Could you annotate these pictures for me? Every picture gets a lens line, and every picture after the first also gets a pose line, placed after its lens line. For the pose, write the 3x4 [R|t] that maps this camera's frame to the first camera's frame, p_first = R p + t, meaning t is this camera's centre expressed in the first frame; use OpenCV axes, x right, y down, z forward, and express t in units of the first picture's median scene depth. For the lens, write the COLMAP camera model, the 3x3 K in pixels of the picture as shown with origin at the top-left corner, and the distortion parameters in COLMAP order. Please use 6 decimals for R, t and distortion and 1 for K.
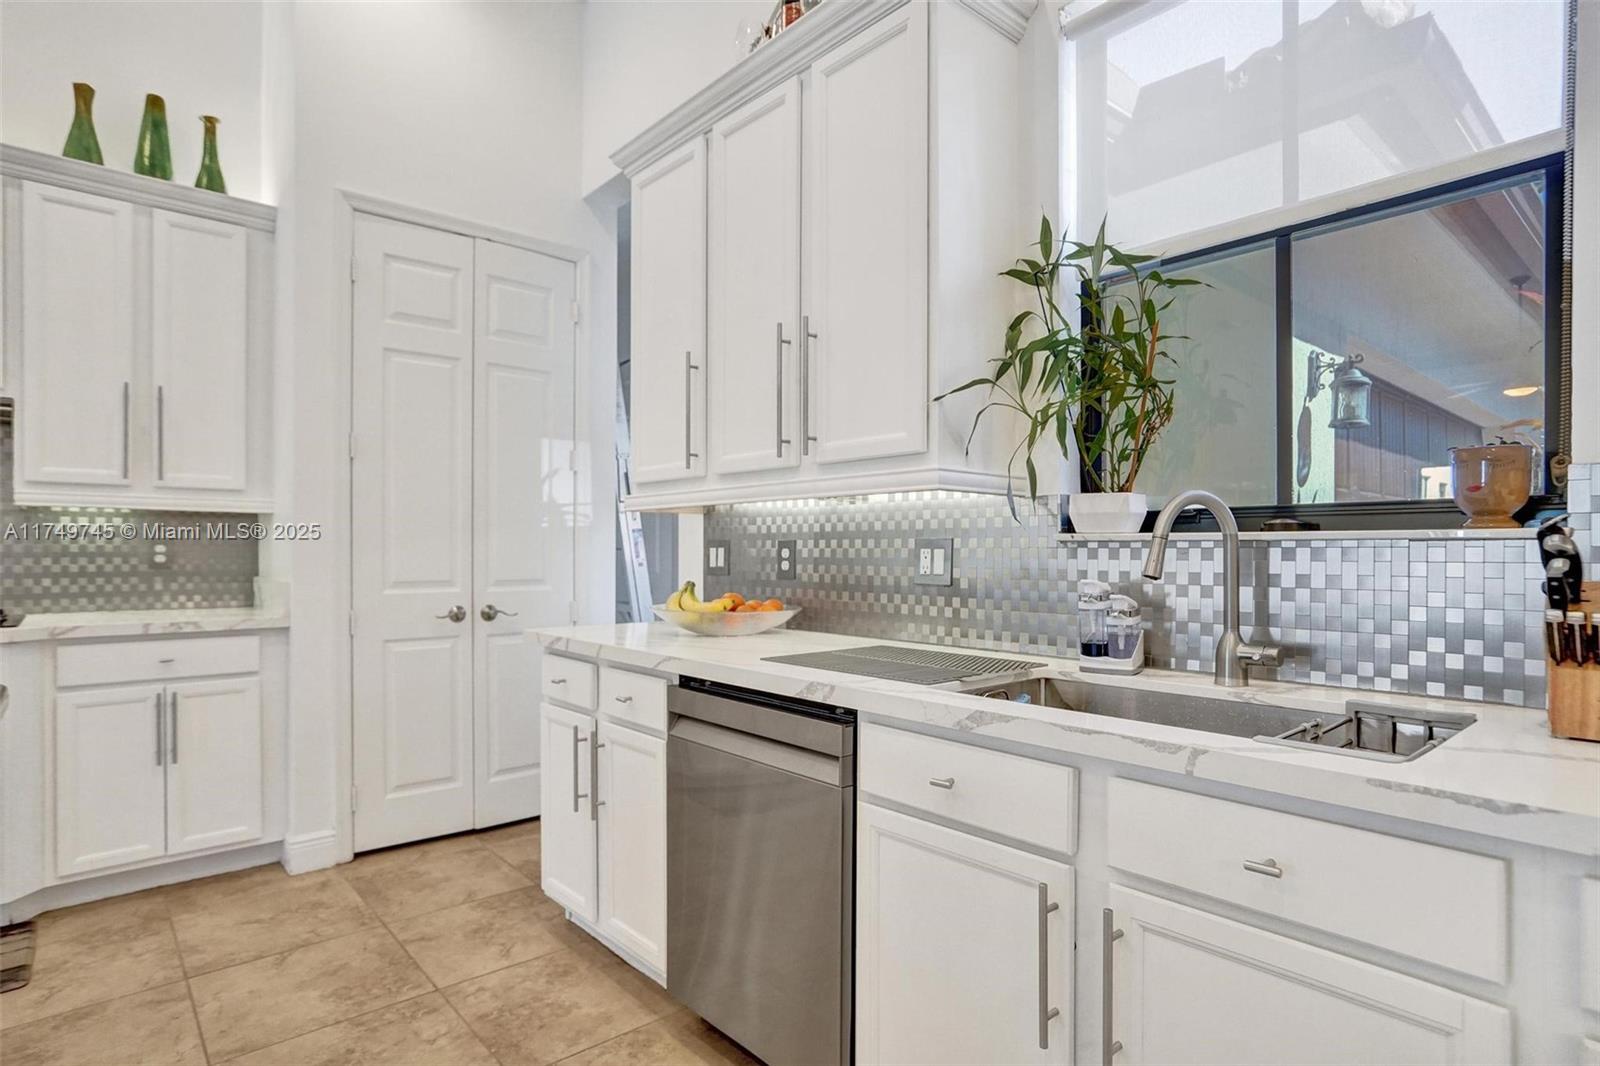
lens RADIAL K [[838.1, 0, 798.4], [0, 838.1, 551.4], [0, 0, 1]] dist [-0.002696, 0.000920]
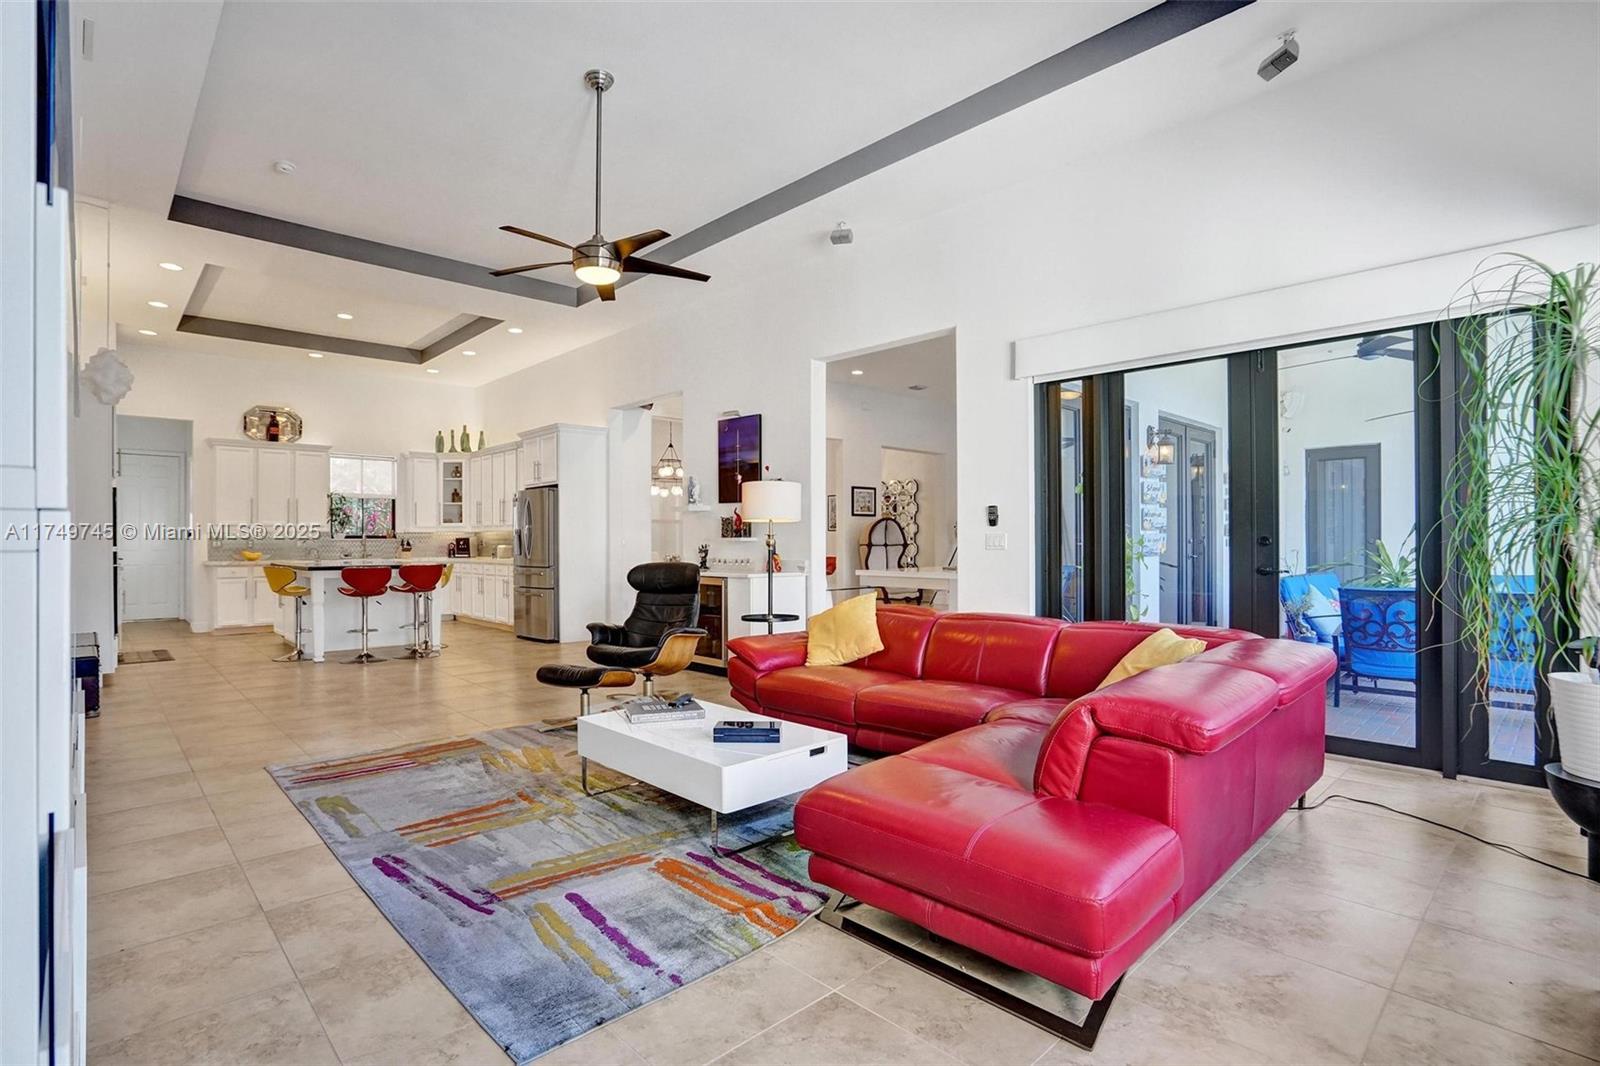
lens RADIAL K [[781.0, 0, 772.3], [0, 781.0, 533.4], [0, 0, 1]] dist [-0.003004, -0.000096]
pose [[-0.005363, 0.007524, 0.999957, -3.612711], [0.002969, 0.999967, -0.007508, -0.005713], [-0.999981, 0.002929, -0.005385, -1.465373]]
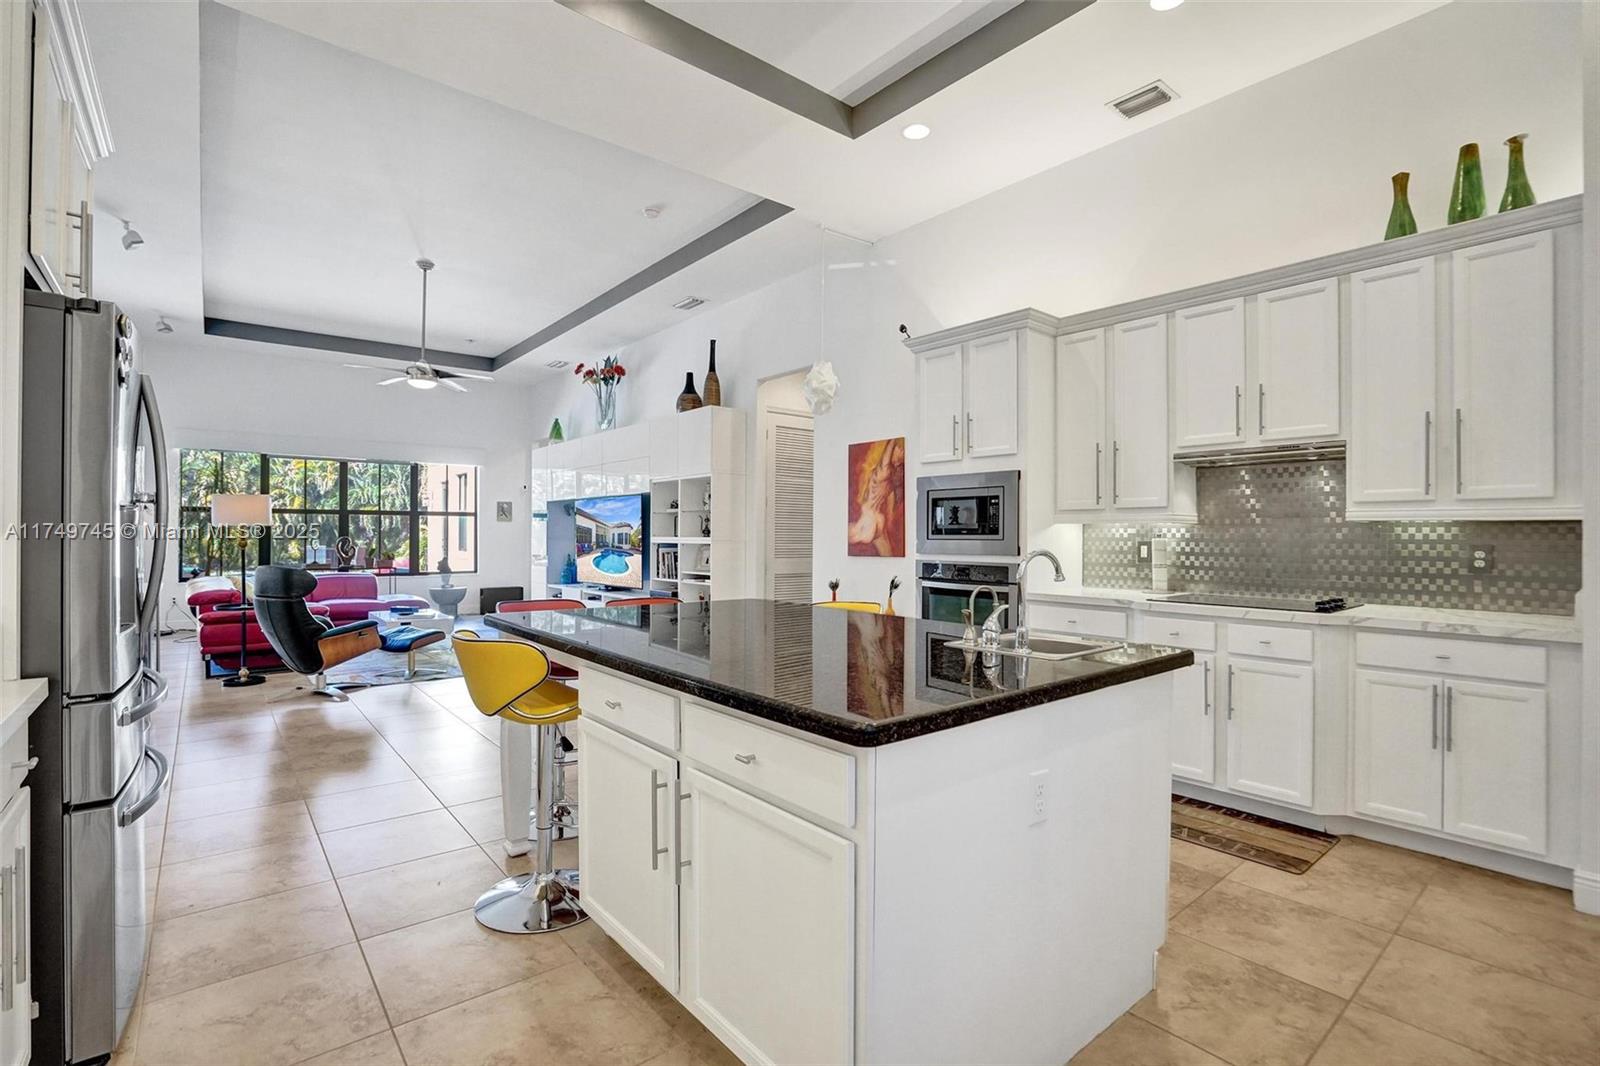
lens RADIAL K [[736.3, 0, 800.0], [0, 736.3, 533.0], [0, 0, 1]] dist [-0.047342, 0.017451]
pose [[-0.018732, -0.005167, -0.999811, 0.210276], [-0.005452, 0.999972, -0.005066, -0.024739], [0.999810, 0.005356, -0.018760, 0.152471]]
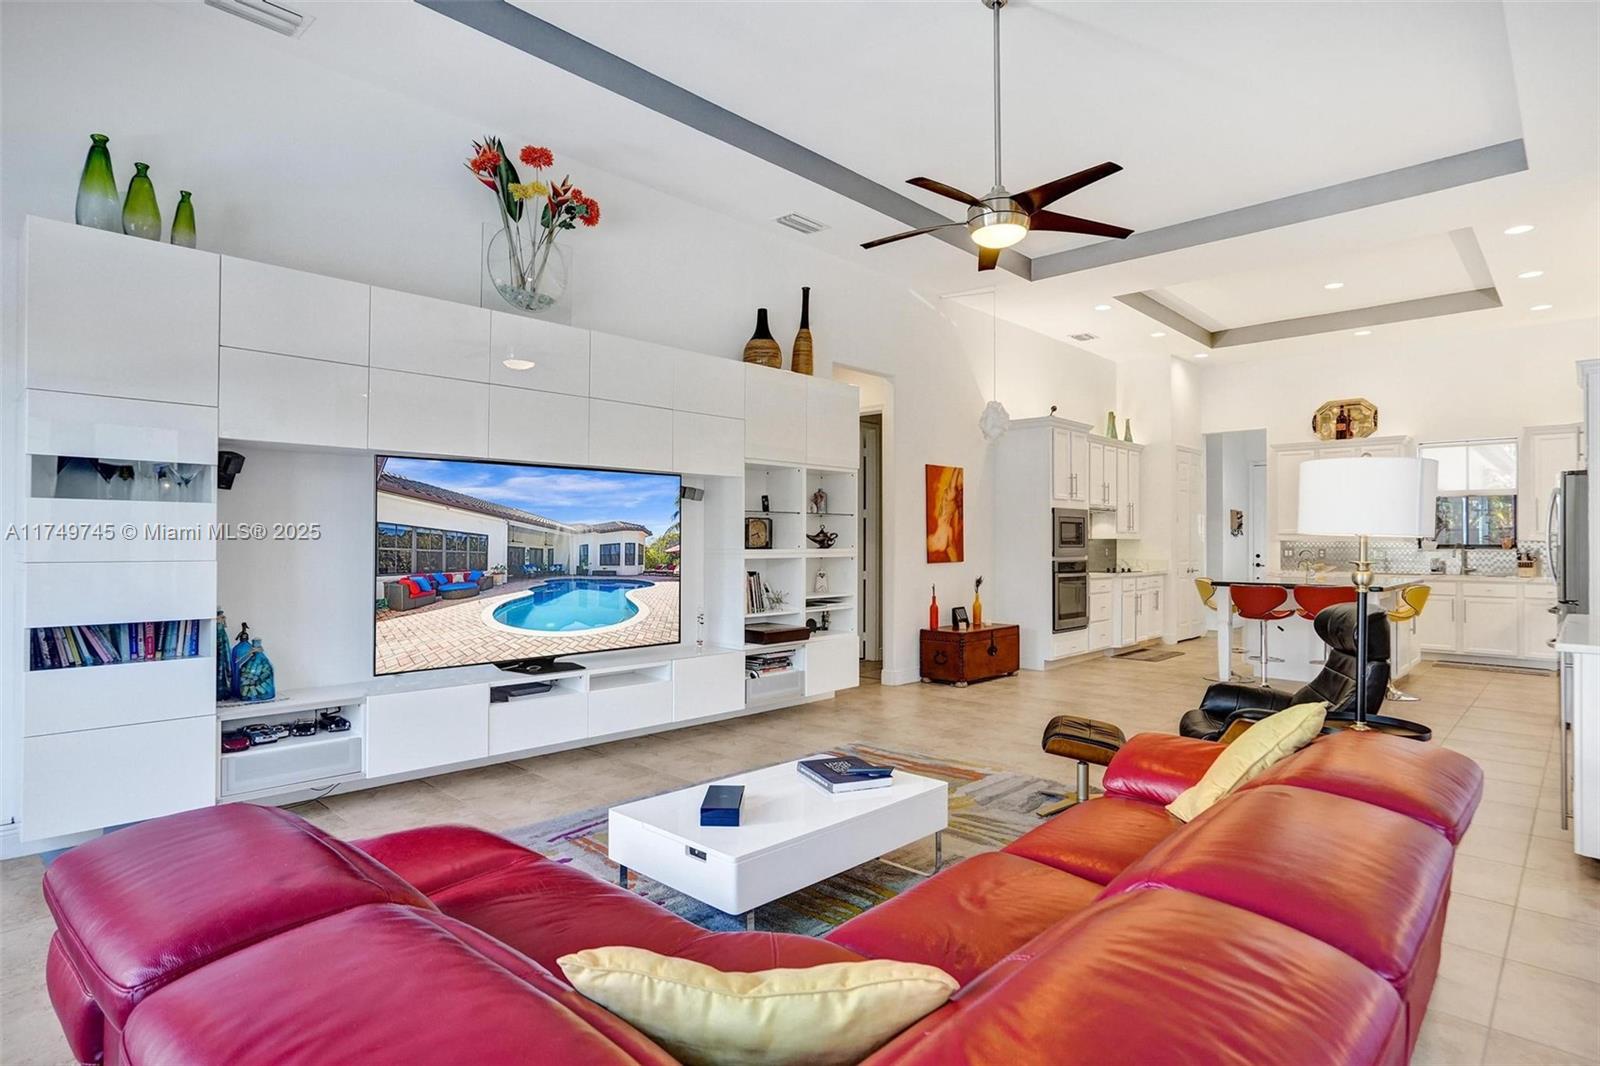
lens RADIAL K [[845.5, 0, 800.0], [0, 845.5, 533.0], [0, 0, 1]] dist [-0.006799, 0.000176]
pose [[0.994643, 0.002092, 0.103346, -2.572390], [-0.001062, 0.999949, -0.010025, -0.040497], [-0.103362, 0.009861, 0.994595, -2.394683]]
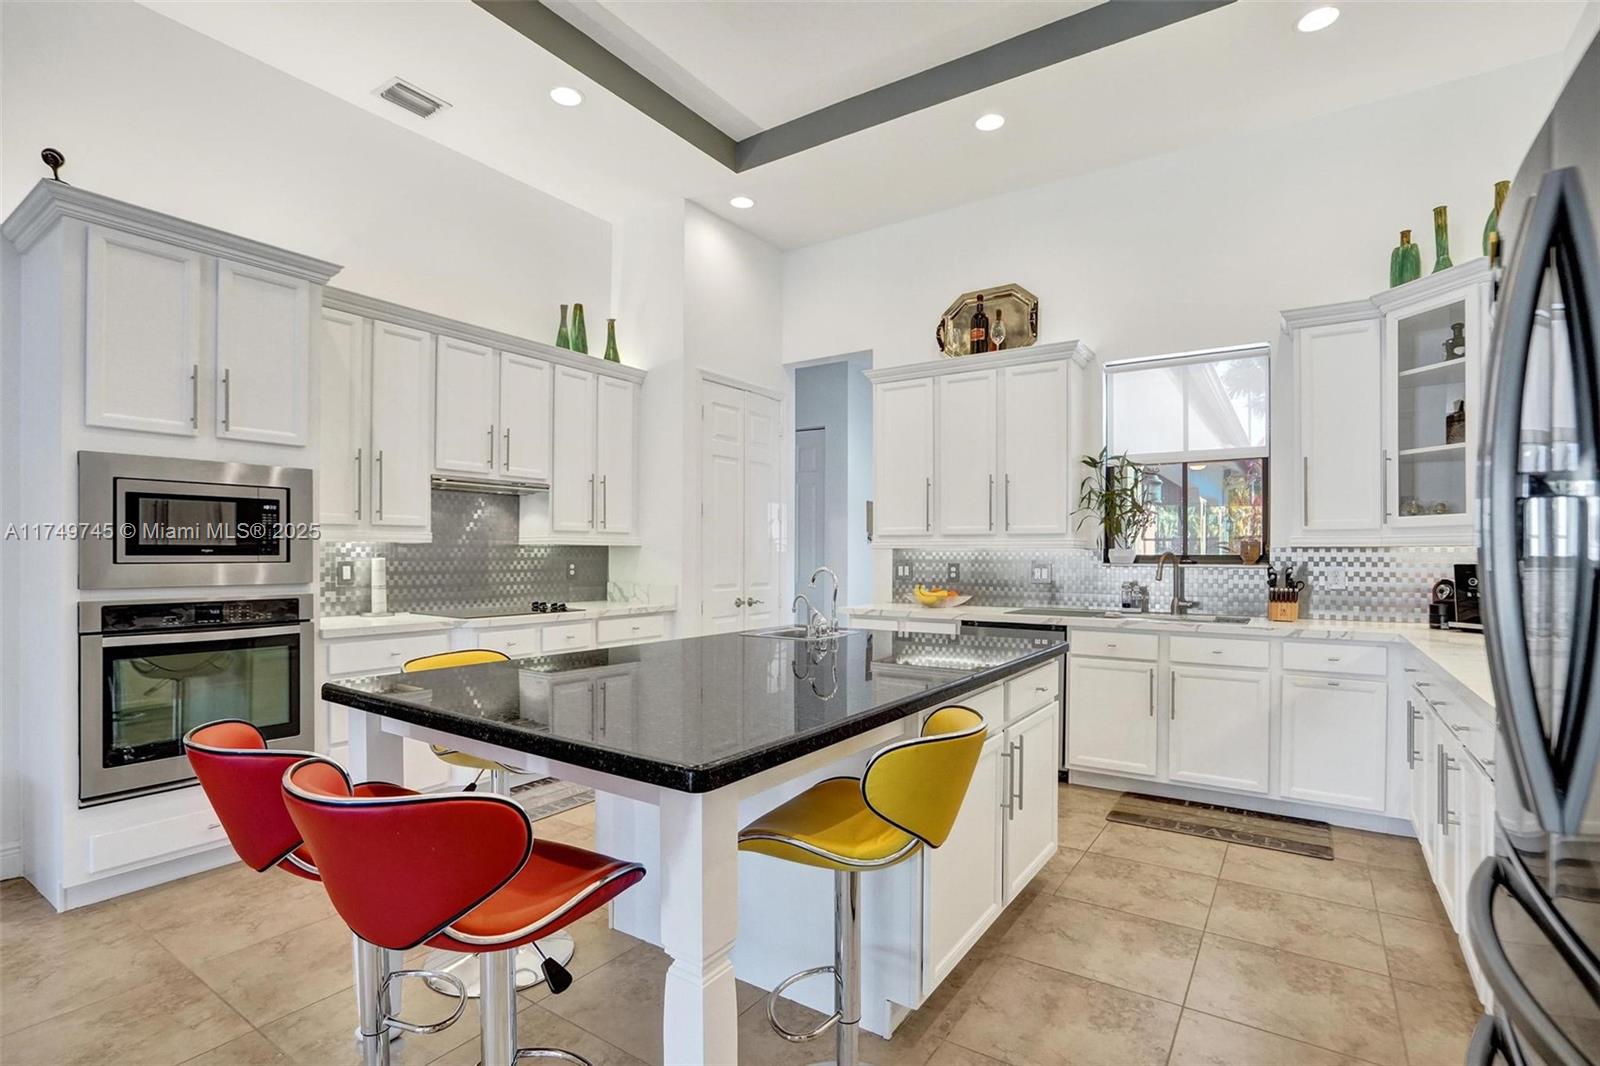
lens RADIAL K [[761.6, 0, 795.9], [0, 761.6, 558.9], [0, 0, 1]] dist [-0.056866, 0.020555]
pose [[0.966796, -0.000608, 0.255549, -0.815854], [-0.000856, 0.999984, 0.005618, -0.031873], [-0.255548, -0.005650, 0.966780, -0.689403]]
